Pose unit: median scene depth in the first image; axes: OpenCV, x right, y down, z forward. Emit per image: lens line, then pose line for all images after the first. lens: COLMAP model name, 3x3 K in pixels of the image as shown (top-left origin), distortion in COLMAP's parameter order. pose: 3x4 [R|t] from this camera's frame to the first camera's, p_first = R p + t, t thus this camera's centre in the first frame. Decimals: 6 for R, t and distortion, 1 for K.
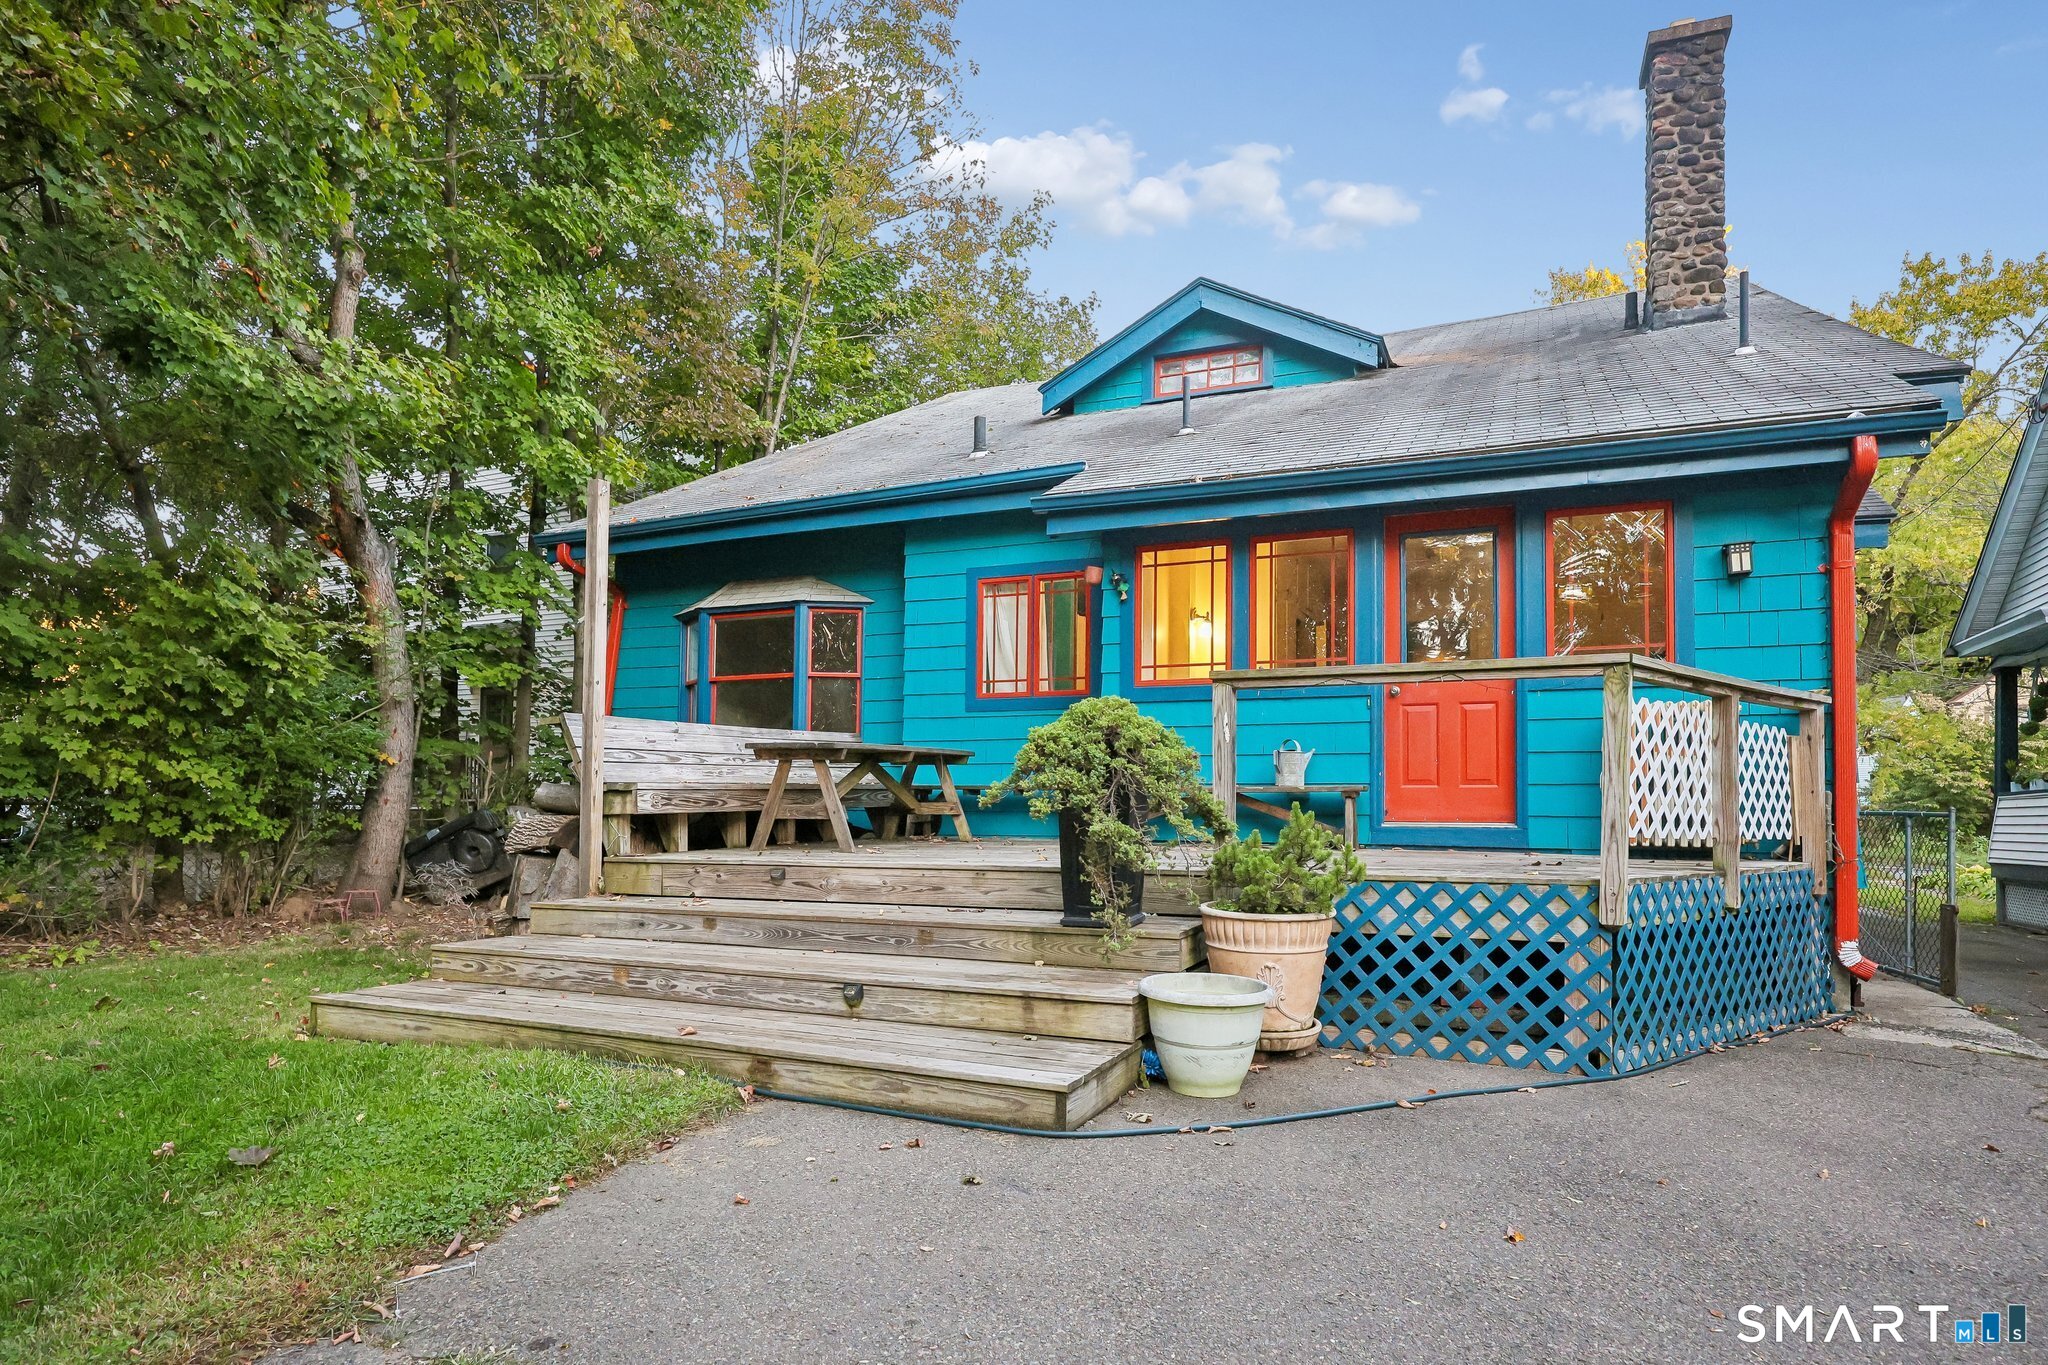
lens RADIAL K [[1166.7, 0, 1024.9], [0, 1166.7, 756.8], [0, 0, 1]] dist [0.003138, 0.001052]
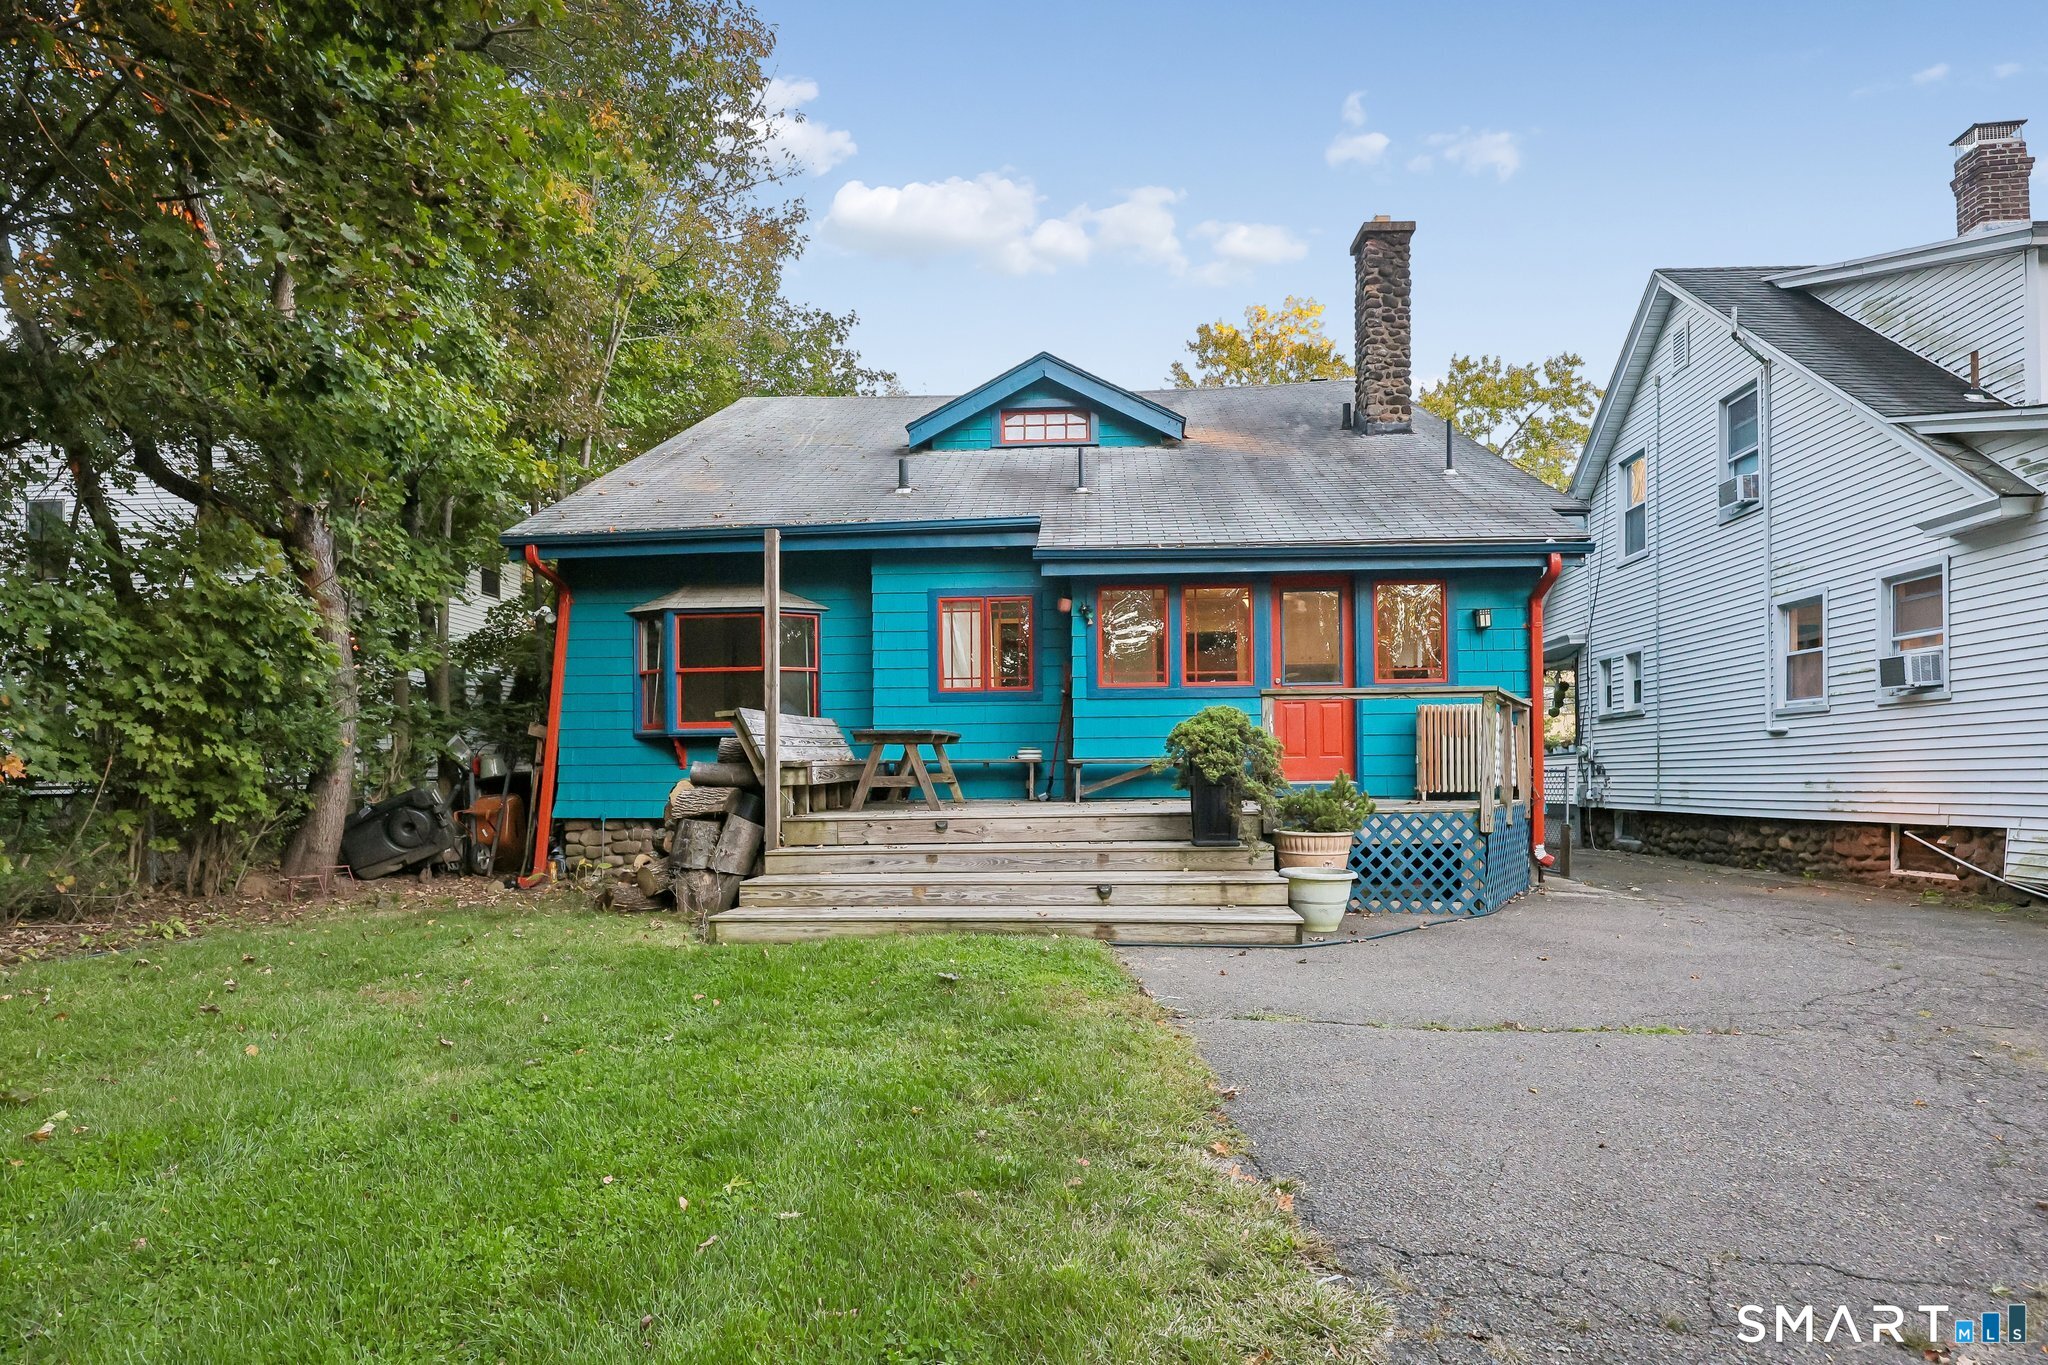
lens RADIAL K [[1166.7, 0, 1024.9], [0, 1166.7, 756.8], [0, 0, 1]] dist [0.003138, 0.001052]
pose [[0.940288, -0.010538, 0.340217, -0.509086], [0.001786, 0.999660, 0.026028, -0.015788], [-0.340375, -0.023866, 0.939987, -0.305267]]
